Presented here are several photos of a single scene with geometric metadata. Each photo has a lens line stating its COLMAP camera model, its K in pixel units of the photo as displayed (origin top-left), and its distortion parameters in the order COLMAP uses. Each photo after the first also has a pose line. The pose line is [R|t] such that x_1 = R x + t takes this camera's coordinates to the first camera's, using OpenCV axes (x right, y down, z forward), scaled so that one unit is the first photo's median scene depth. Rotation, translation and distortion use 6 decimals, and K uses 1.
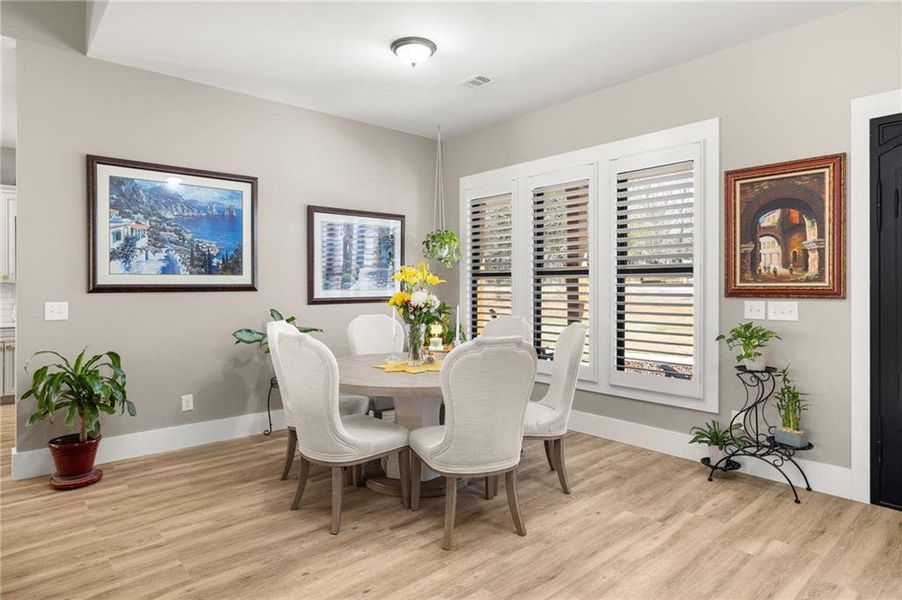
lens RADIAL K [[516.6, 0, 441.9], [0, 516.6, 287.3], [0, 0, 1]] dist [0.001711, -0.000299]
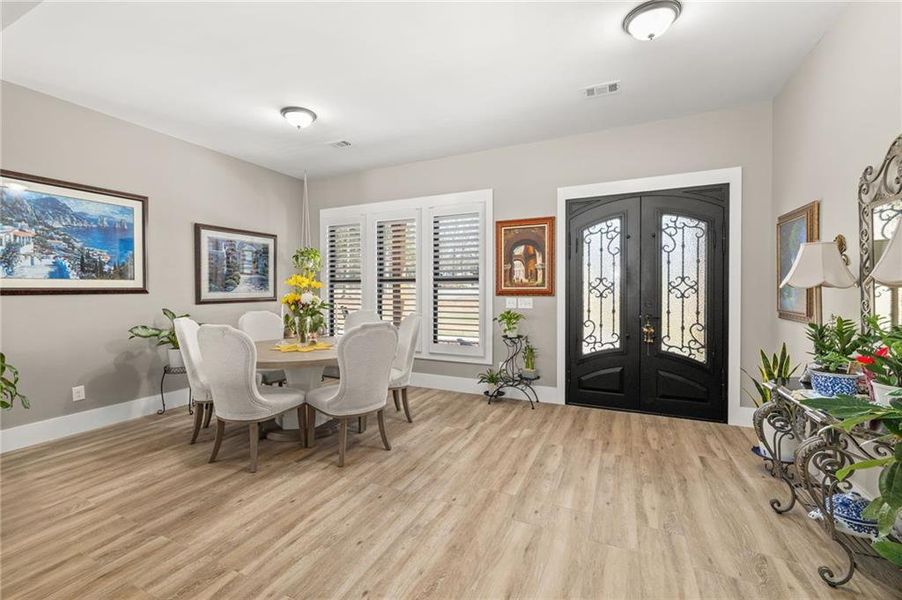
lens RADIAL K [[382.8, 0, 442.5], [0, 382.8, 294.4], [0, 0, 1]] dist [-0.001662, 0.000362]
pose [[0.918140, -0.005866, 0.396213, -0.115382], [0.001863, 0.999943, 0.010487, 0.001767], [-0.396252, -0.008890, 0.918099, -0.086581]]
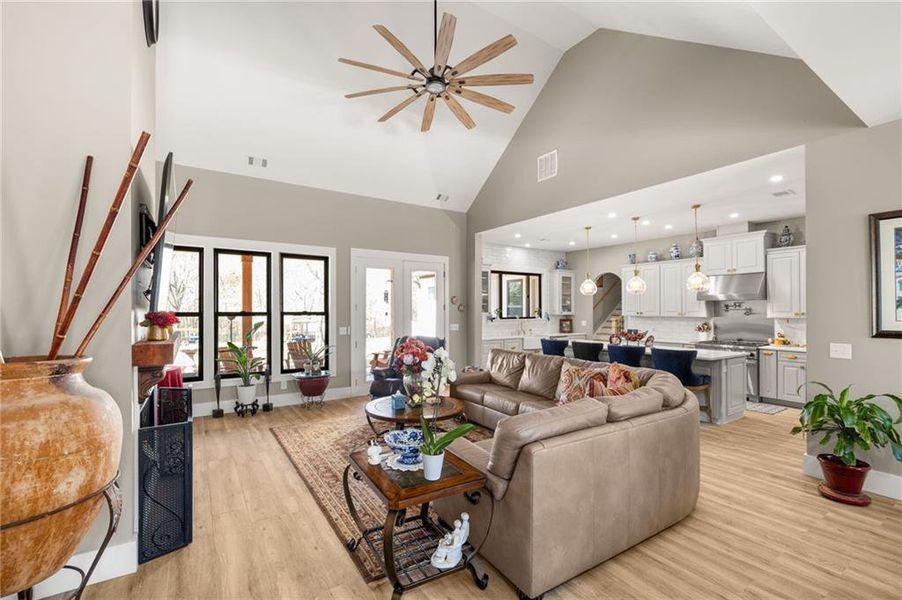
lens RADIAL K [[382.5, 0, 438.4], [0, 382.5, 306.9], [0, 0, 1]] dist [-0.000261, 0.001243]
pose [[-0.151924, -0.002720, -0.988388, 0.302853], [-0.001609, 0.999996, -0.002505, -0.056294], [0.988391, 0.001210, -0.151927, 0.213040]]
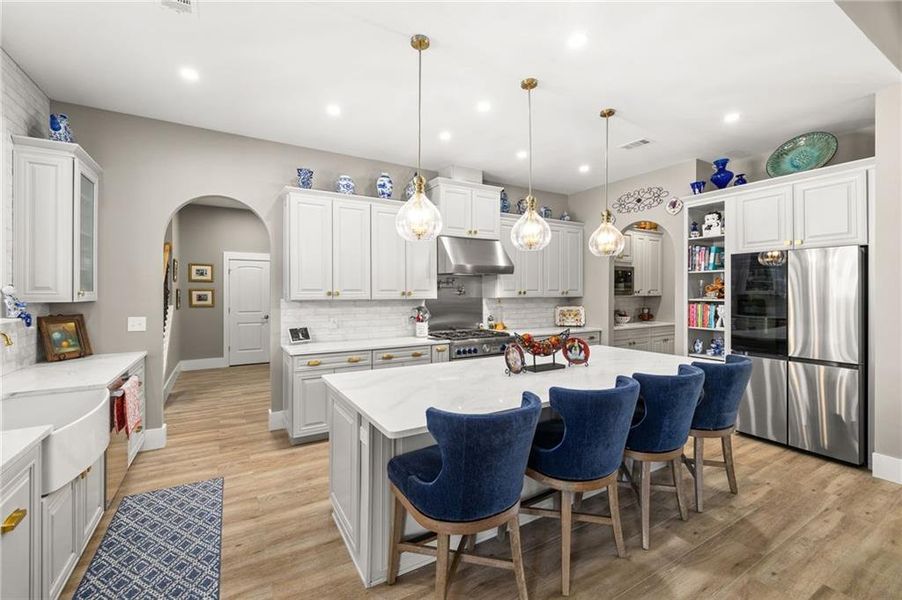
lens RADIAL K [[382.5, 0, 446.6], [0, 382.5, 286.2], [0, 0, 1]] dist [-0.000261, 0.001243]
pose [[0.981554, 0.000881, -0.191185, -1.591193], [-0.004095, 0.999857, -0.016414, -0.030679], [0.191143, 0.016894, 0.981417, 0.028970]]
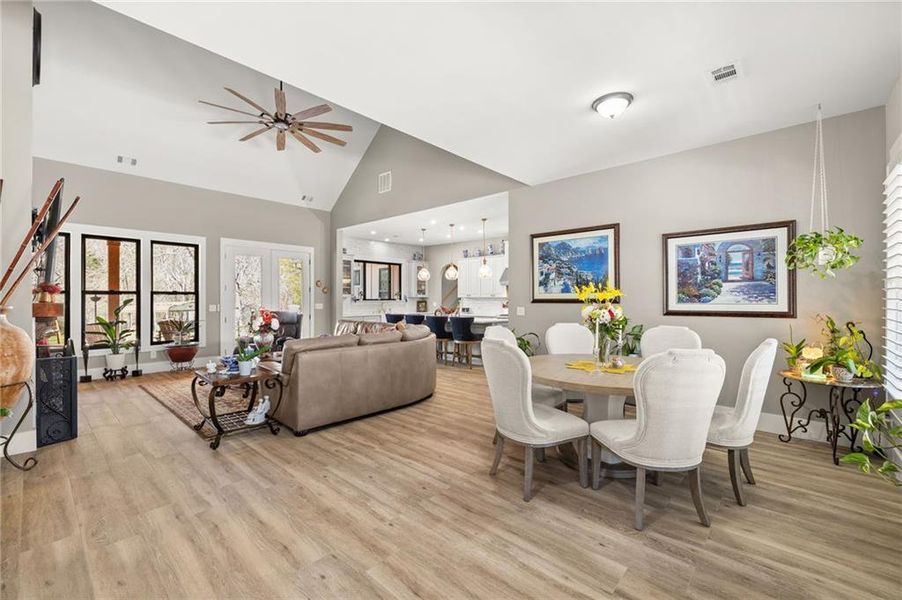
lens RADIAL K [[382.5, 0, 445.6], [0, 382.5, 296.0], [0, 0, 1]] dist [-0.000261, 0.001243]
pose [[0.106522, -0.002538, -0.994307, 0.829459], [-0.002766, 0.999992, -0.002849, -0.011329], [0.994306, 0.003054, 0.106515, 0.551223]]
